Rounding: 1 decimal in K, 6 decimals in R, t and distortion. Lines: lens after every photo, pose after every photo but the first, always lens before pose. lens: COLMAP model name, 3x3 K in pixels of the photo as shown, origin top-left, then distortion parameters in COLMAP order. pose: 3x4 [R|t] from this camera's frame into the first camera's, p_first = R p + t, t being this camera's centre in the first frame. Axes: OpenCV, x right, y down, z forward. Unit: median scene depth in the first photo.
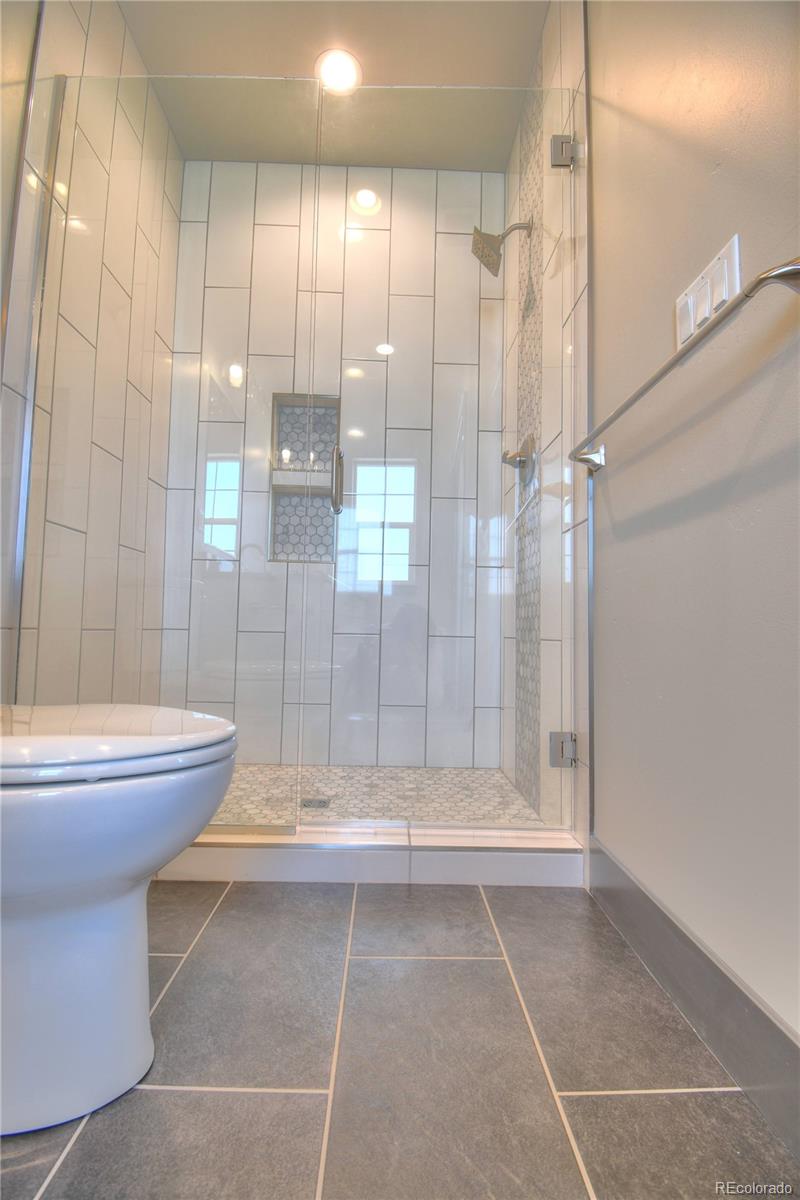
lens RADIAL K [[529.7, 0, 403.1], [0, 529.7, 596.1], [0, 0, 1]] dist [0.005744, -0.018695]
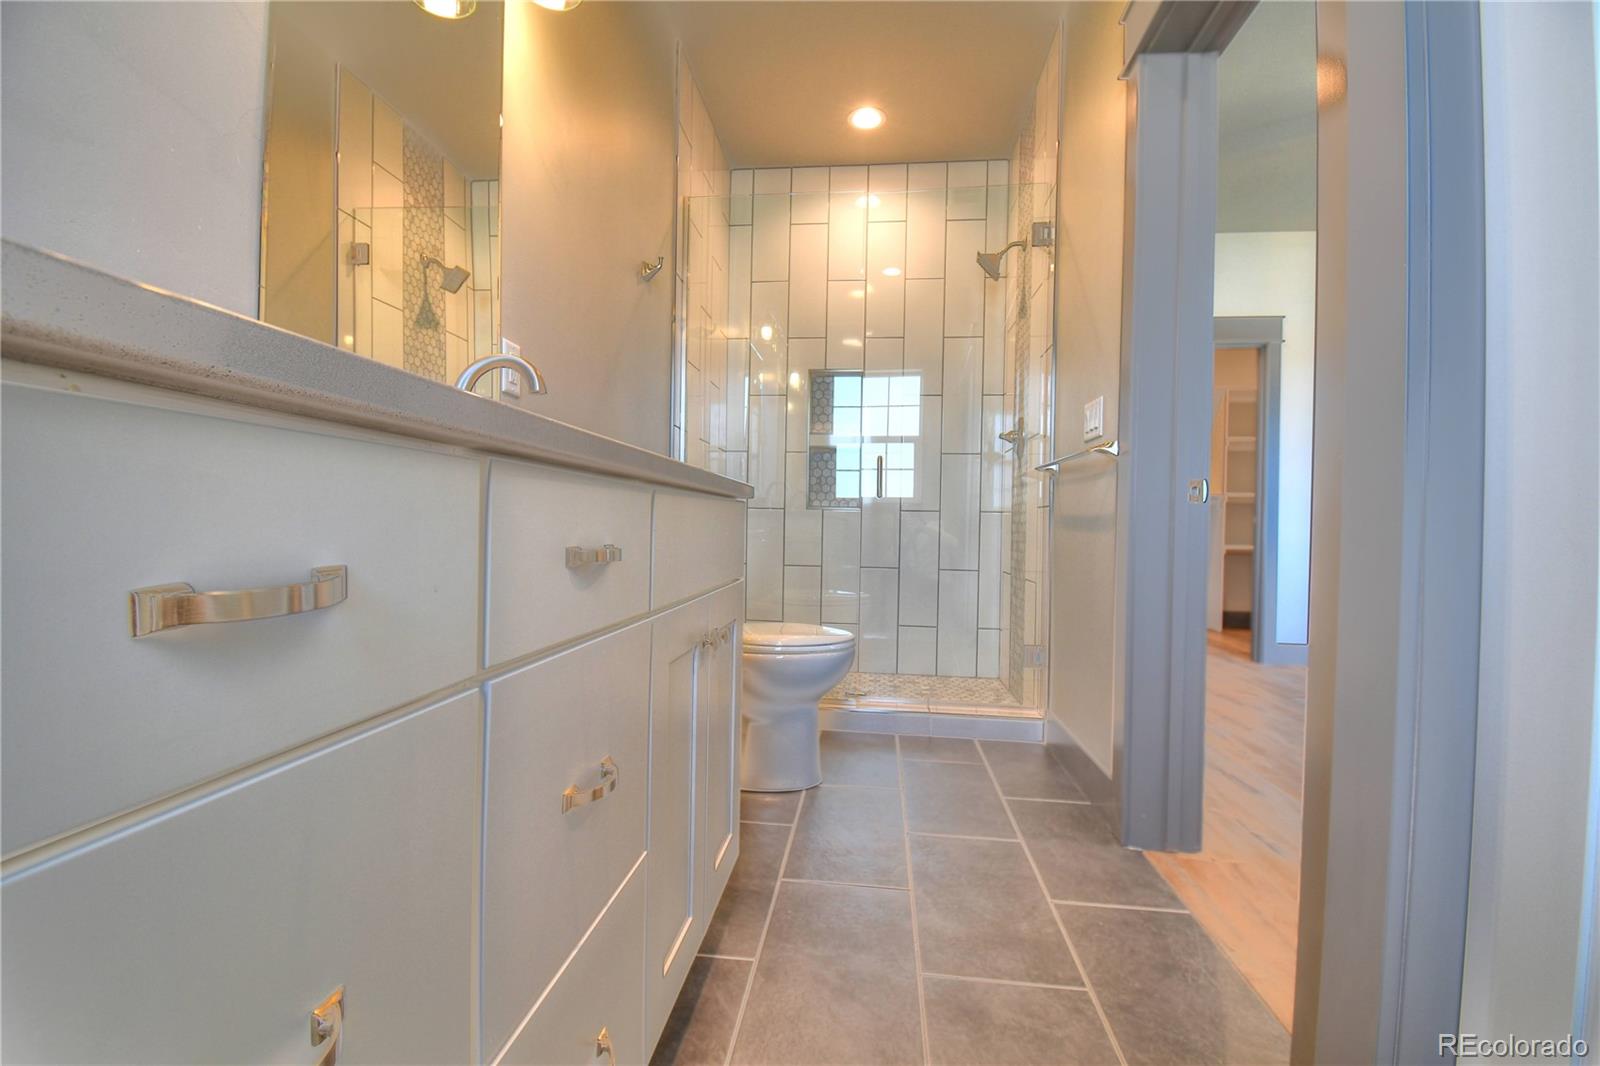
lens RADIAL K [[706.3, 0, 793.6], [0, 706.3, 532.1], [0, 0, 1]] dist [0.005744, -0.018695]
pose [[0.990013, -0.001815, -0.140961, -0.057357], [0.011692, 0.997529, 0.069275, -0.134639], [0.140487, -0.070231, 0.987588, -0.679577]]
